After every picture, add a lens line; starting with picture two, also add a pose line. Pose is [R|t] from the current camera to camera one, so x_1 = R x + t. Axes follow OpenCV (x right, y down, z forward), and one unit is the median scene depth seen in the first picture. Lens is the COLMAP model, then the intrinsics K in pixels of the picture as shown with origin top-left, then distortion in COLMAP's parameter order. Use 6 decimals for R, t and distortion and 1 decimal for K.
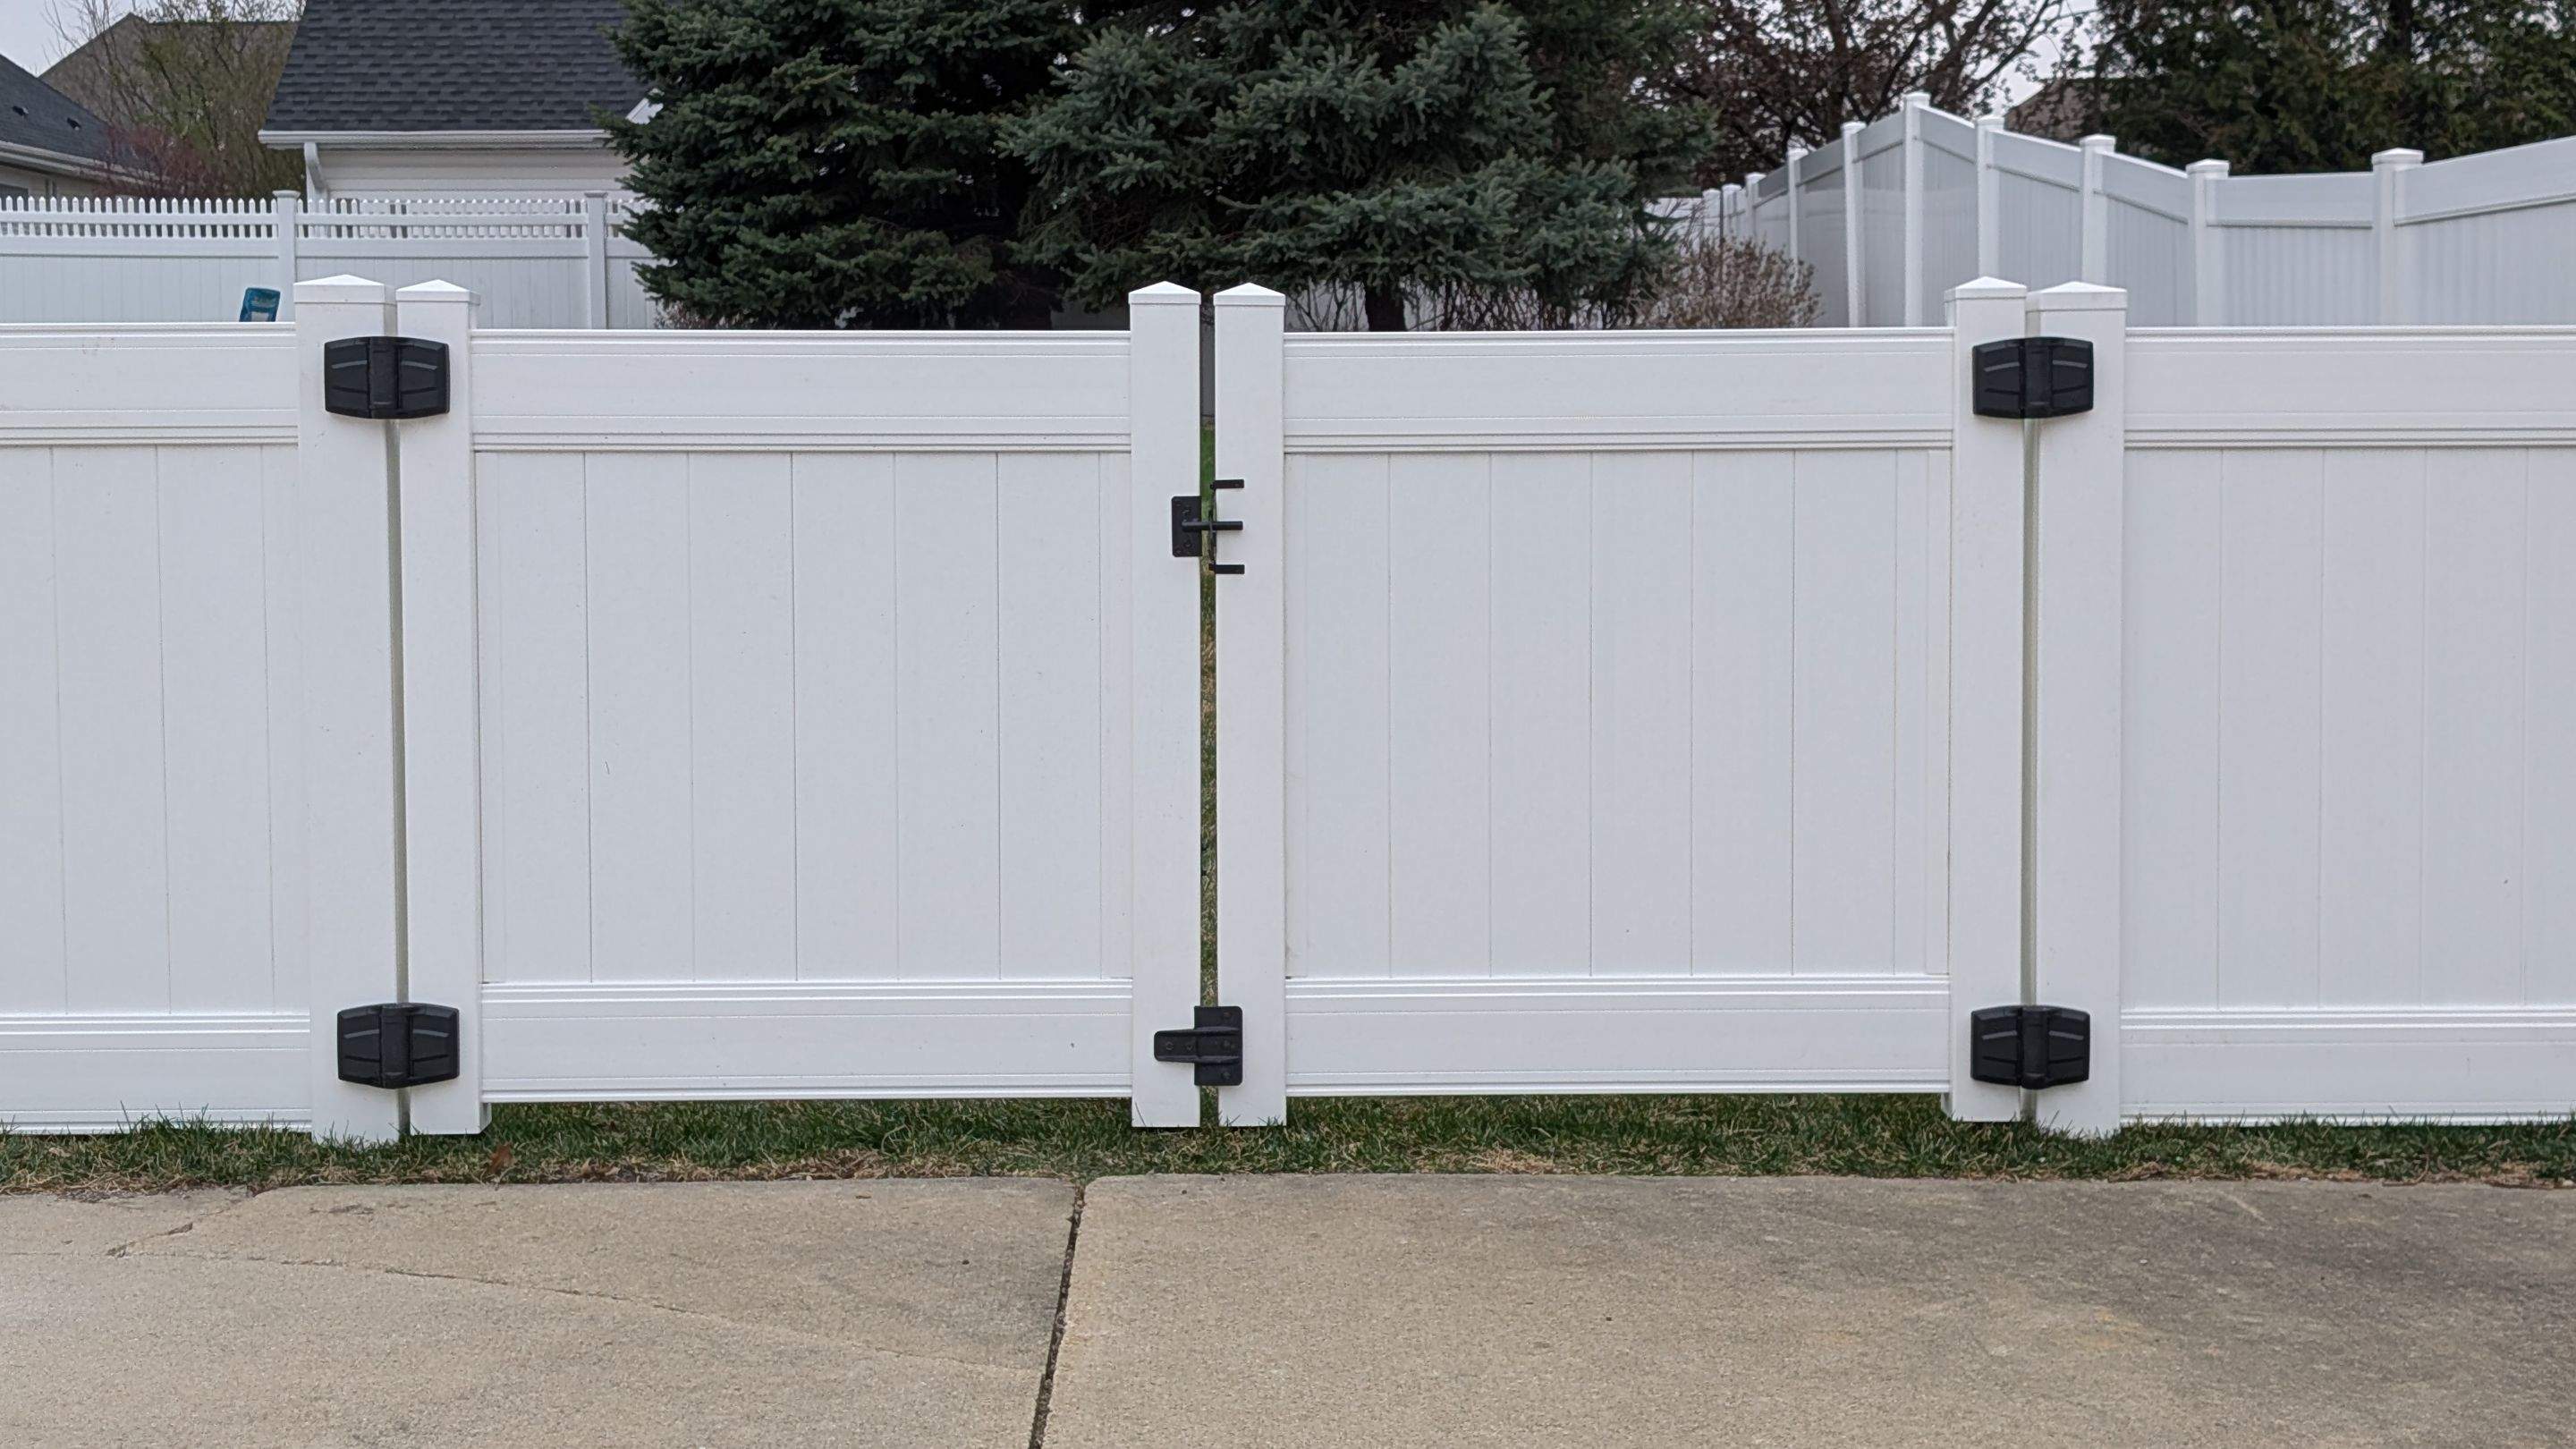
lens RADIAL K [[4134.3, 0, 1408.4], [0, 4134.3, 687.4], [0, 0, 1]] dist [0.041513, 0.068616]
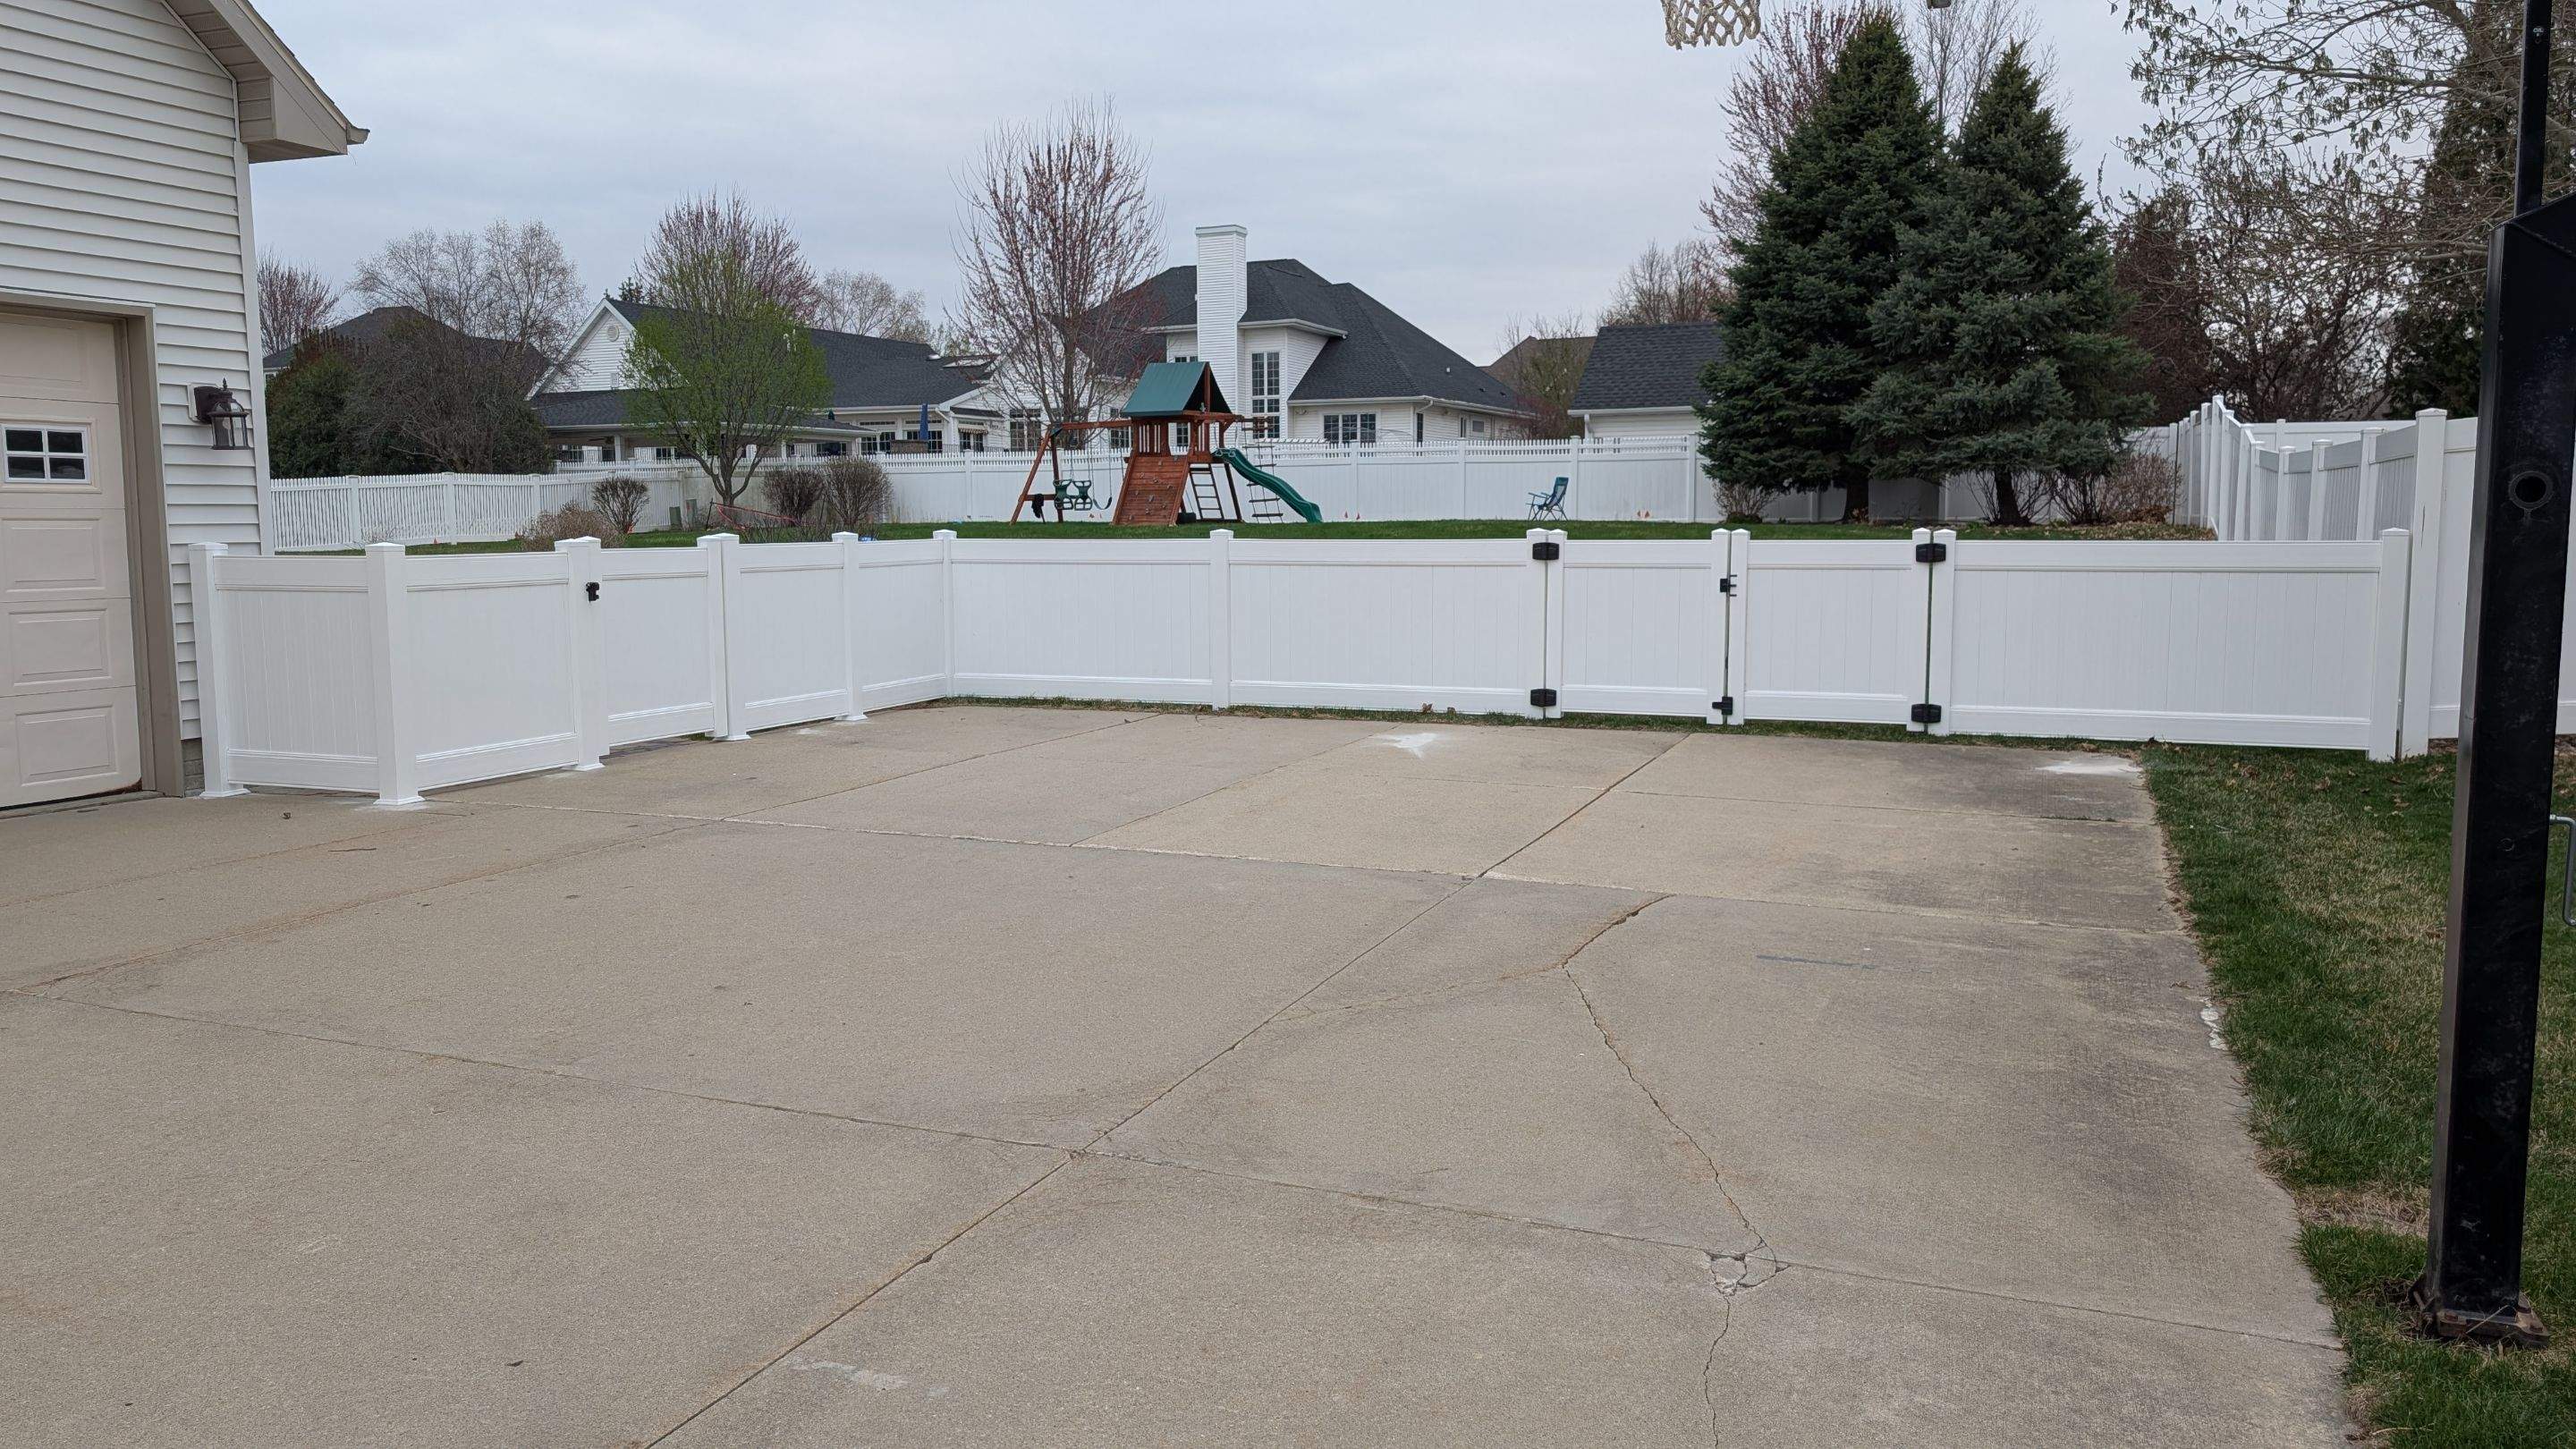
lens RADIAL K [[1986.1, 0, 1177.7], [0, 1986.1, 733.5], [0, 0, 1]] dist [0.071440, -0.244475]
pose [[0.890587, 0.046984, -0.452380, 0.107805], [-0.022988, 0.998029, 0.058399, 0.001939], [0.454232, -0.041610, 0.889911, -0.312332]]
